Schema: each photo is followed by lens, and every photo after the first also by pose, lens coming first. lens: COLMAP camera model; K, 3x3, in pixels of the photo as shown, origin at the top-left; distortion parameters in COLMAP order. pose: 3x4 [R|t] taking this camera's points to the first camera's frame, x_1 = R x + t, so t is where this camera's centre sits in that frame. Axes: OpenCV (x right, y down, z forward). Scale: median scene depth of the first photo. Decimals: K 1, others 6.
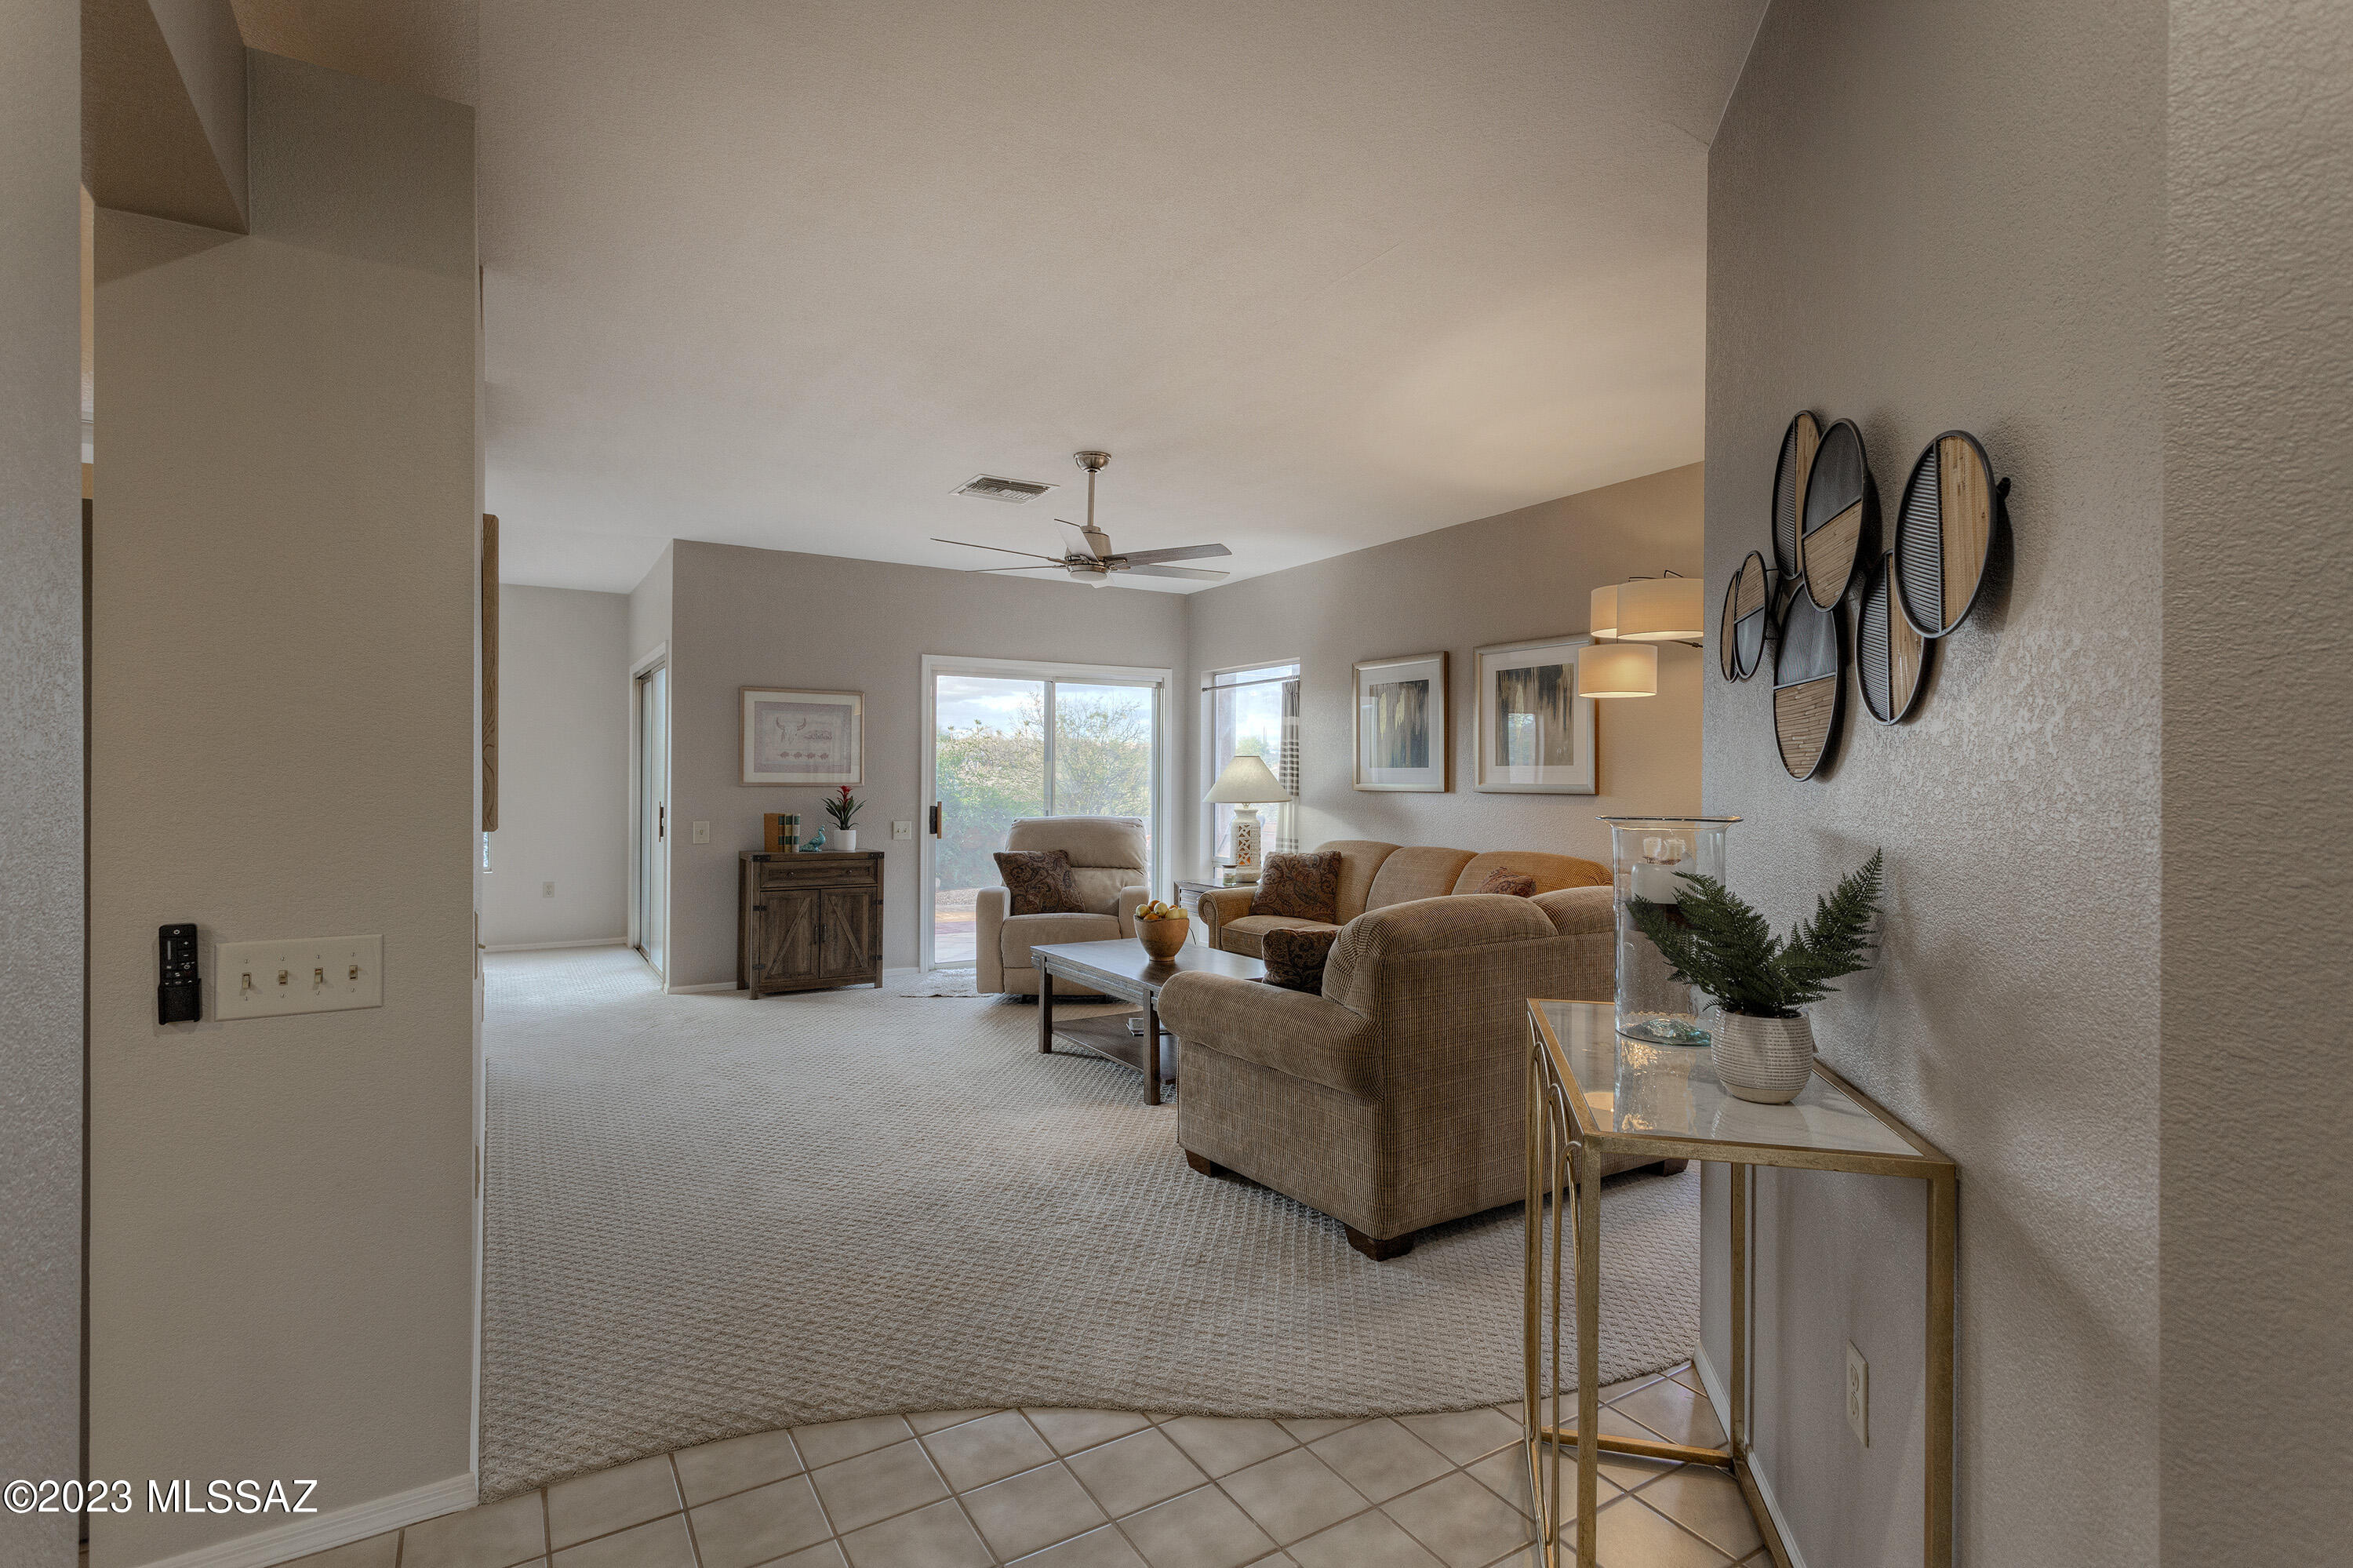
lens RADIAL K [[1133.5, 0, 1167.8], [0, 1133.5, 782.1], [0, 0, 1]] dist [0.003334, 0.001724]
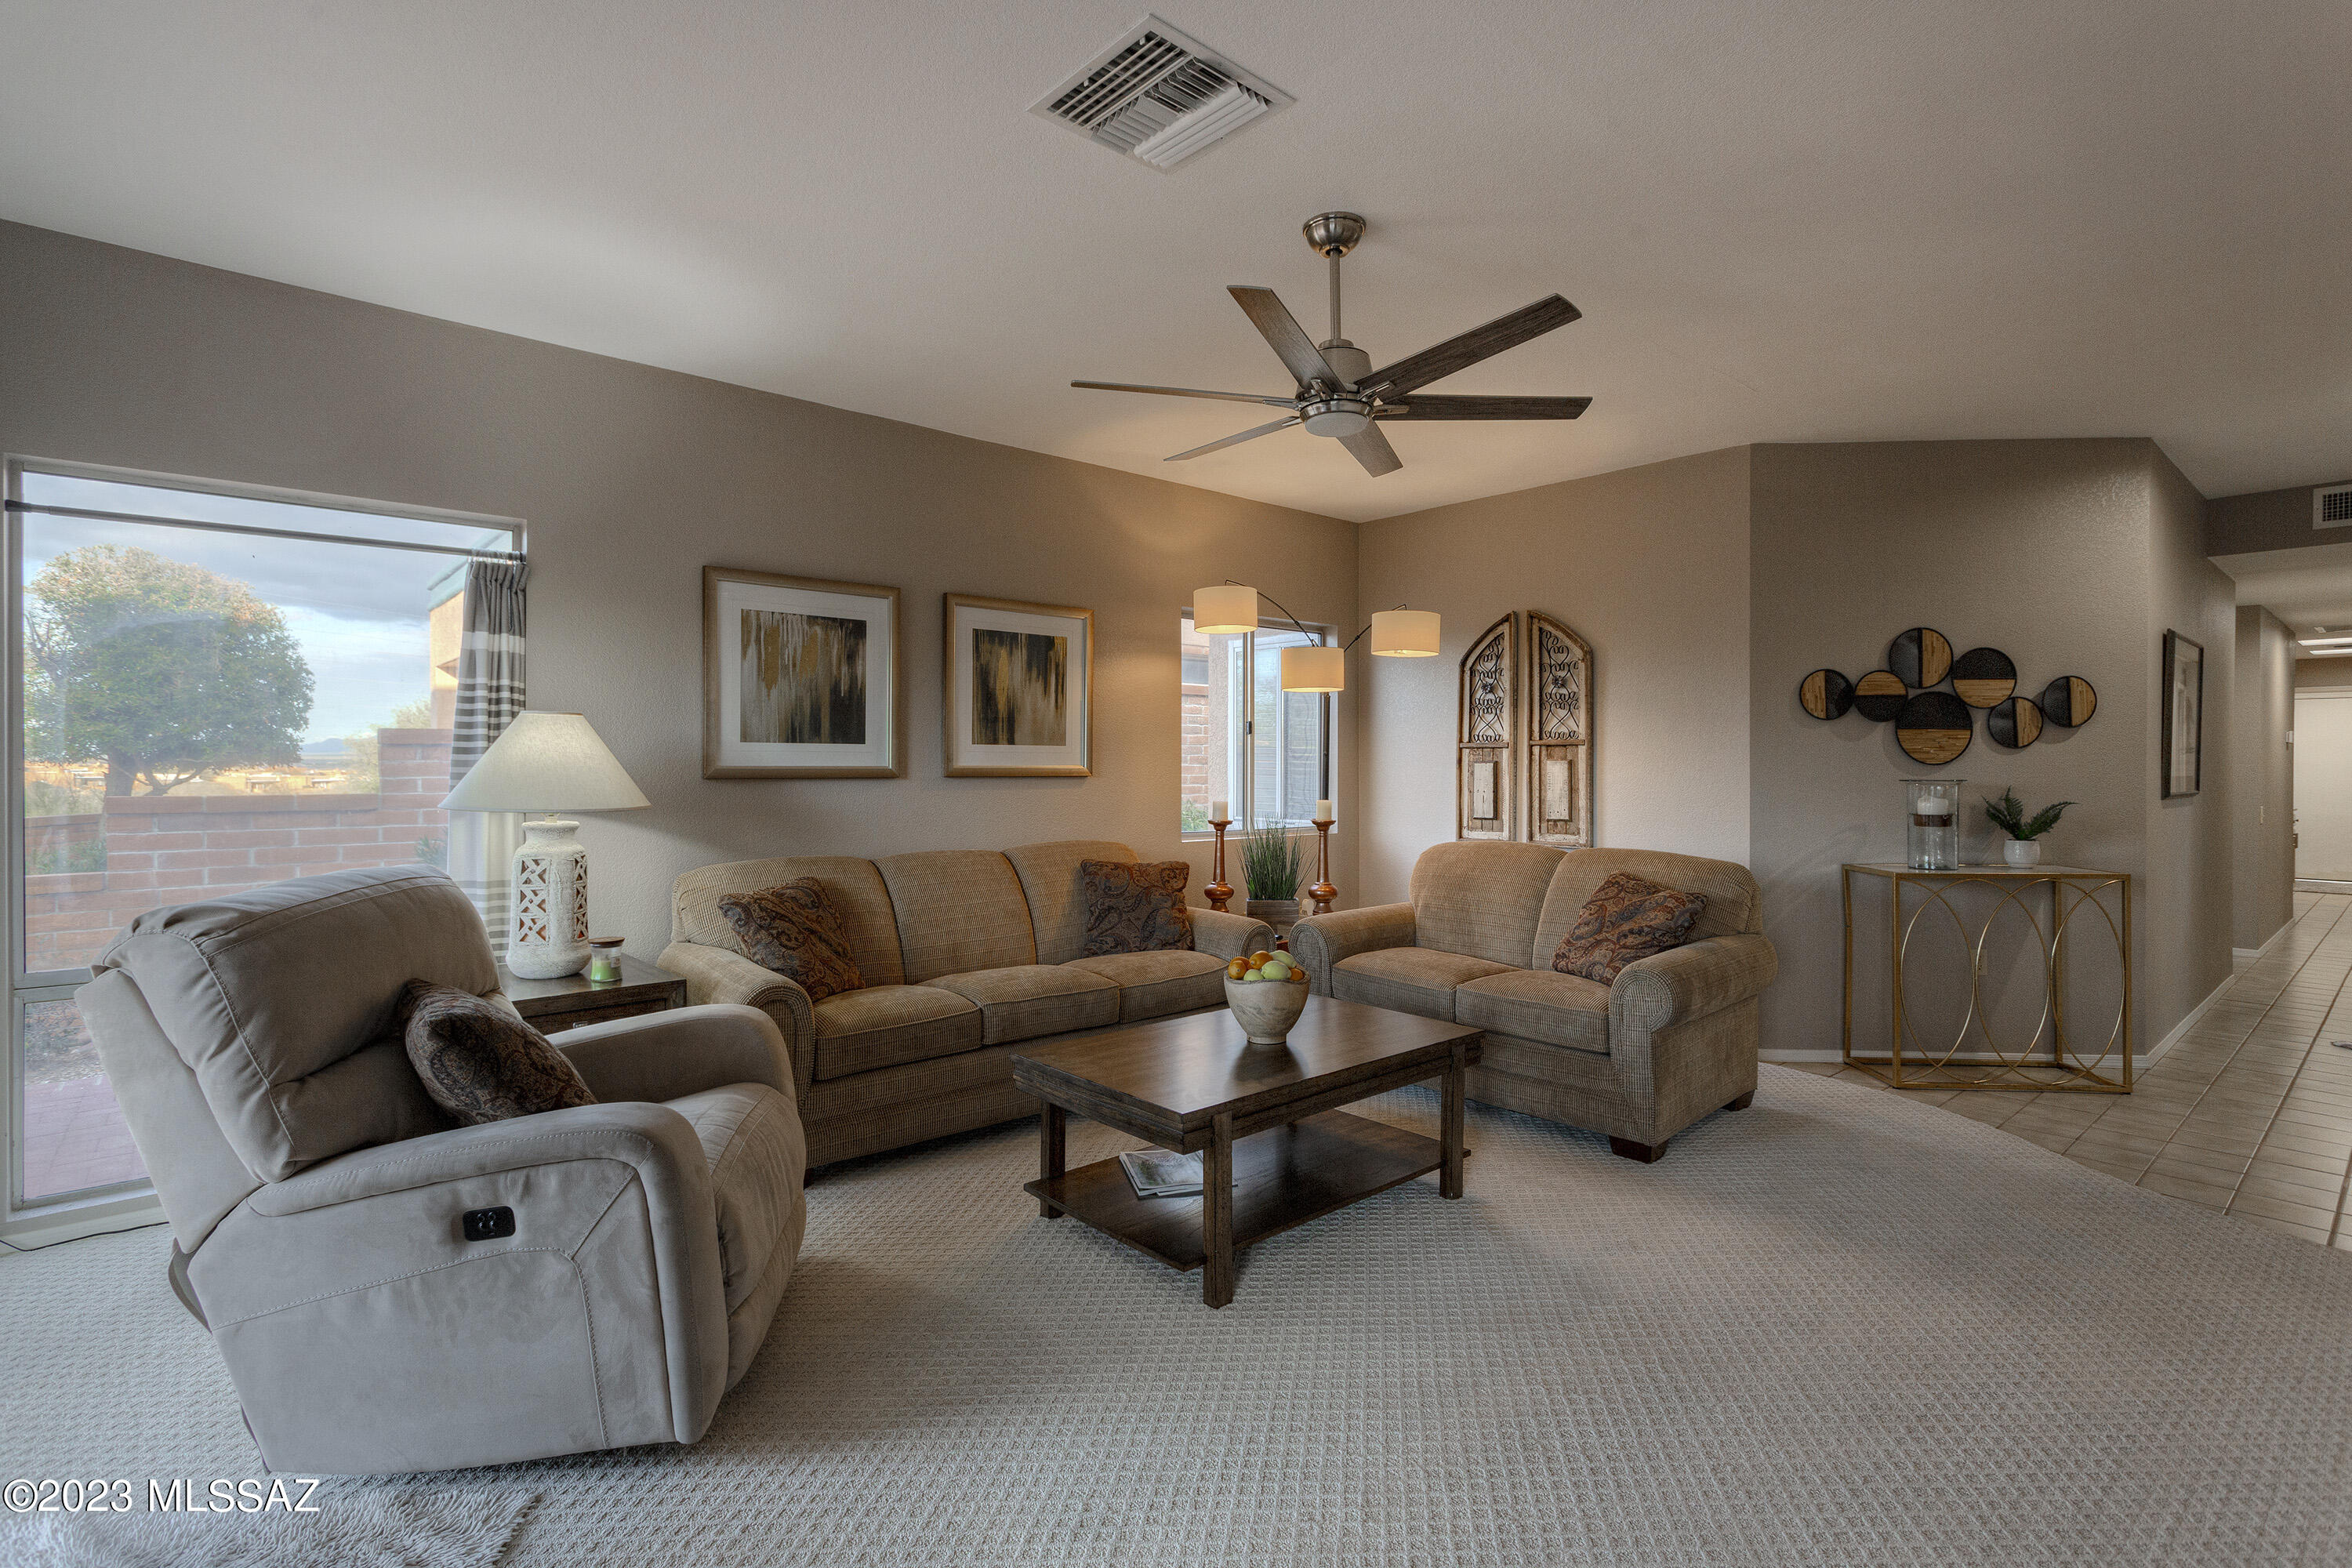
lens RADIAL K [[1133.0, 0, 1180.2], [0, 1133.0, 781.1], [0, 0, 1]] dist [0.003334, 0.001724]
pose [[-0.168140, -0.022966, 0.985496, -0.546361], [-0.002727, 0.999736, 0.022833, -0.006692], [-0.985759, 0.001152, -0.168158, 0.987612]]
